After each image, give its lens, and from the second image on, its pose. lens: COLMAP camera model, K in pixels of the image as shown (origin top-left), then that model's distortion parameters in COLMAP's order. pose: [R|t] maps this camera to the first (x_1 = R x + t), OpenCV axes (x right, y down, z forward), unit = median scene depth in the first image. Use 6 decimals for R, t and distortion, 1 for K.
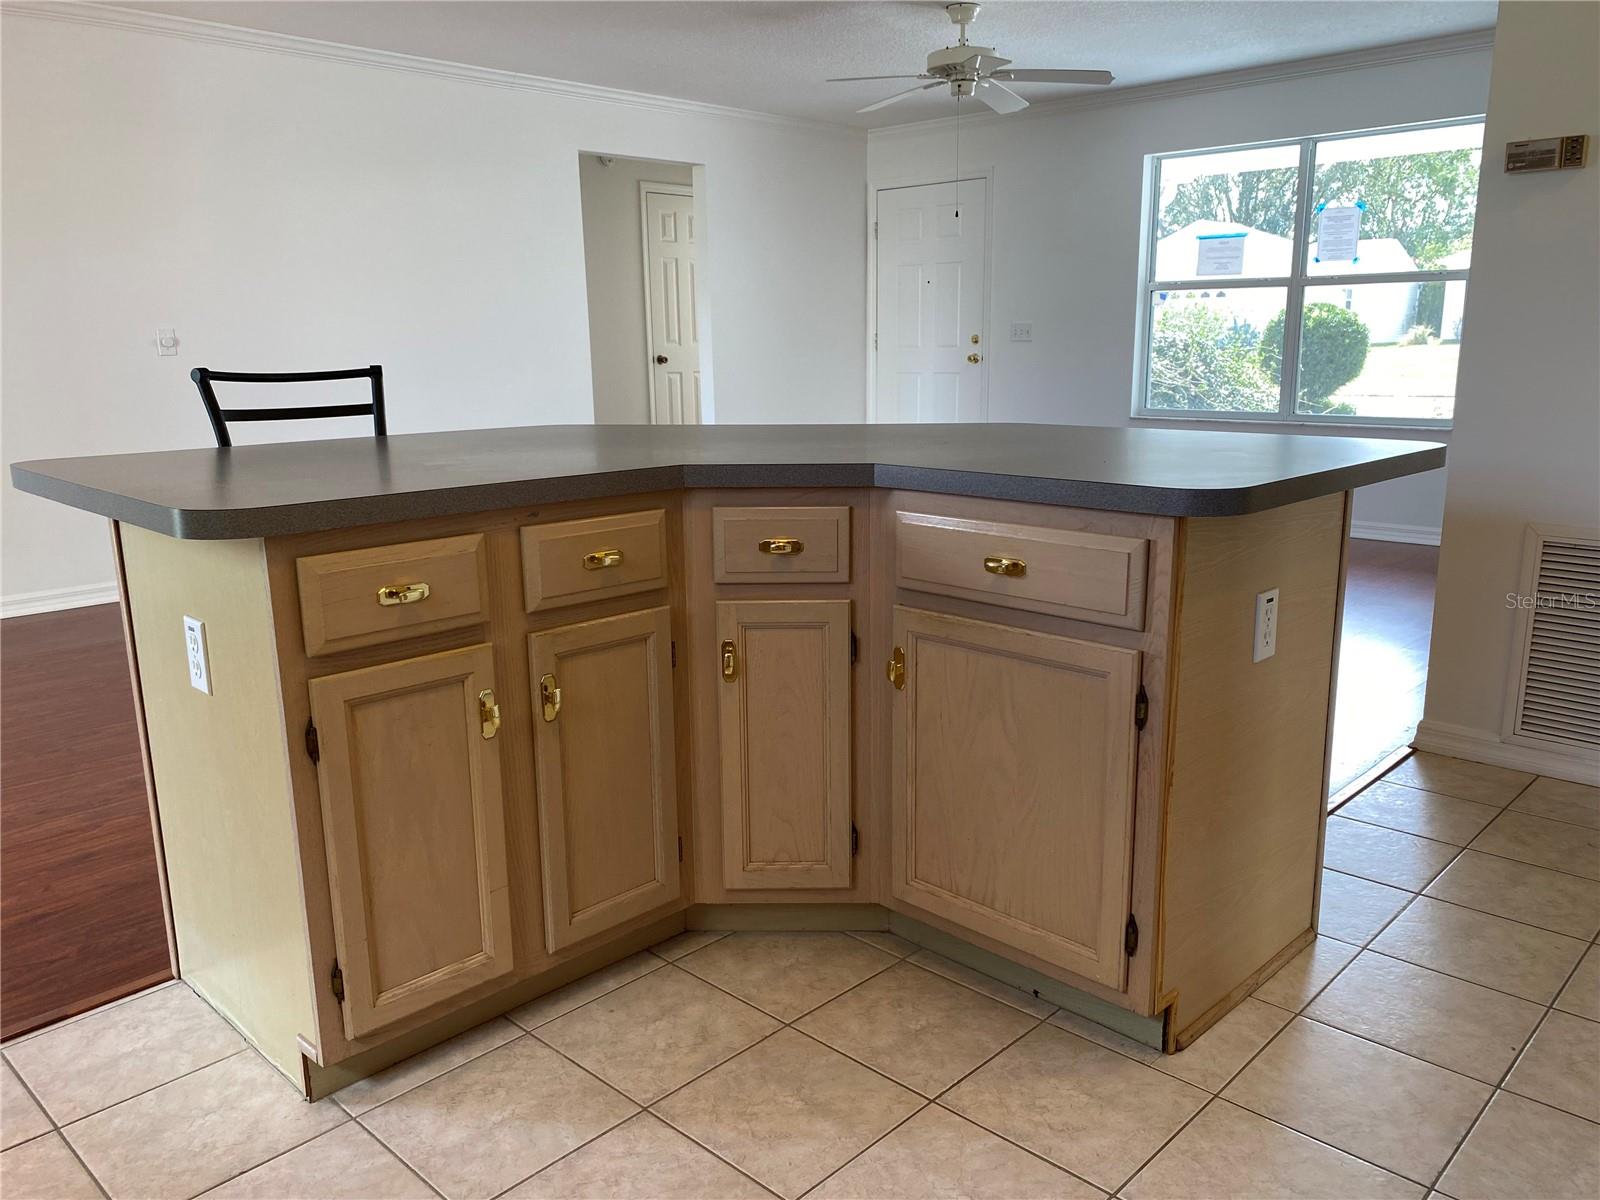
lens RADIAL K [[1208.7, 0, 820.8], [0, 1208.7, 606.1], [0, 0, 1]] dist [0.116160, -0.245026]
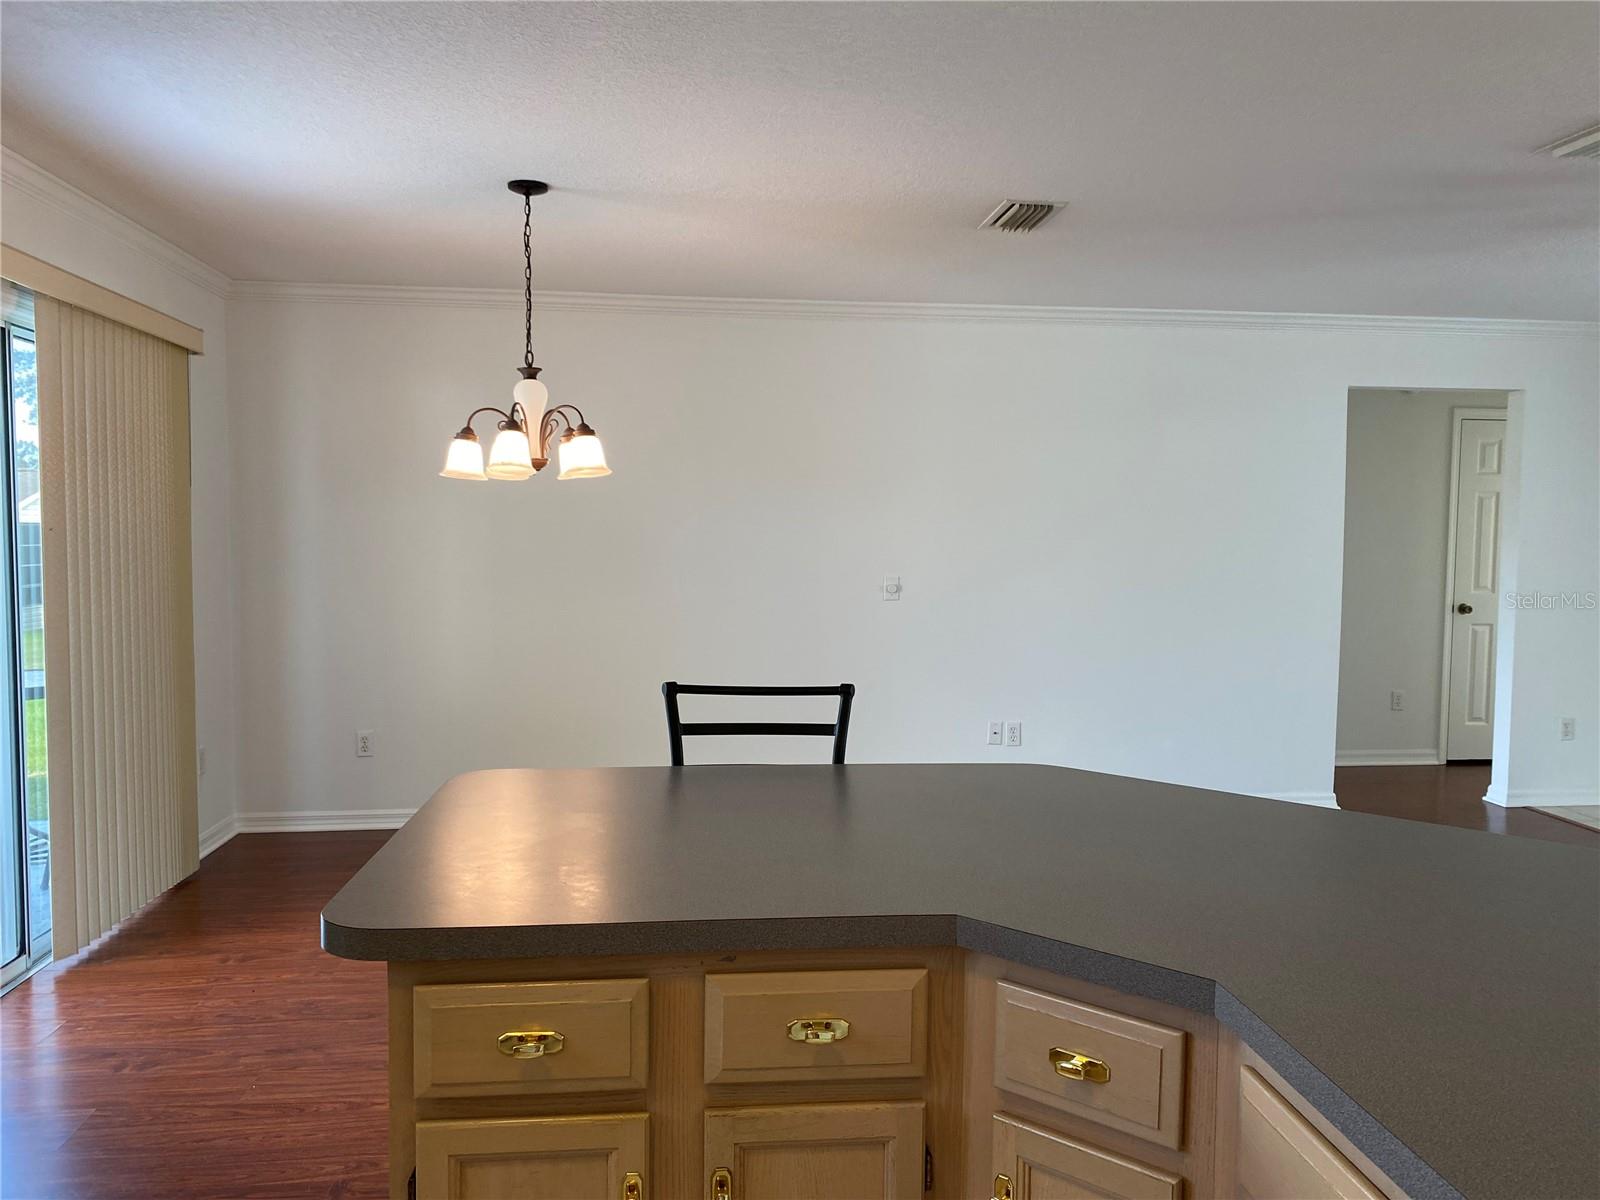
lens RADIAL K [[1231.4, 0, 804.3], [0, 1231.4, 609.4], [0, 0, 1]] dist [0.030380, -0.023748]
pose [[0.774275, 0.060632, -0.629939, 0.263445], [-0.161260, 0.981444, -0.103744, -0.199728], [0.611959, 0.181911, 0.769685, 0.331693]]
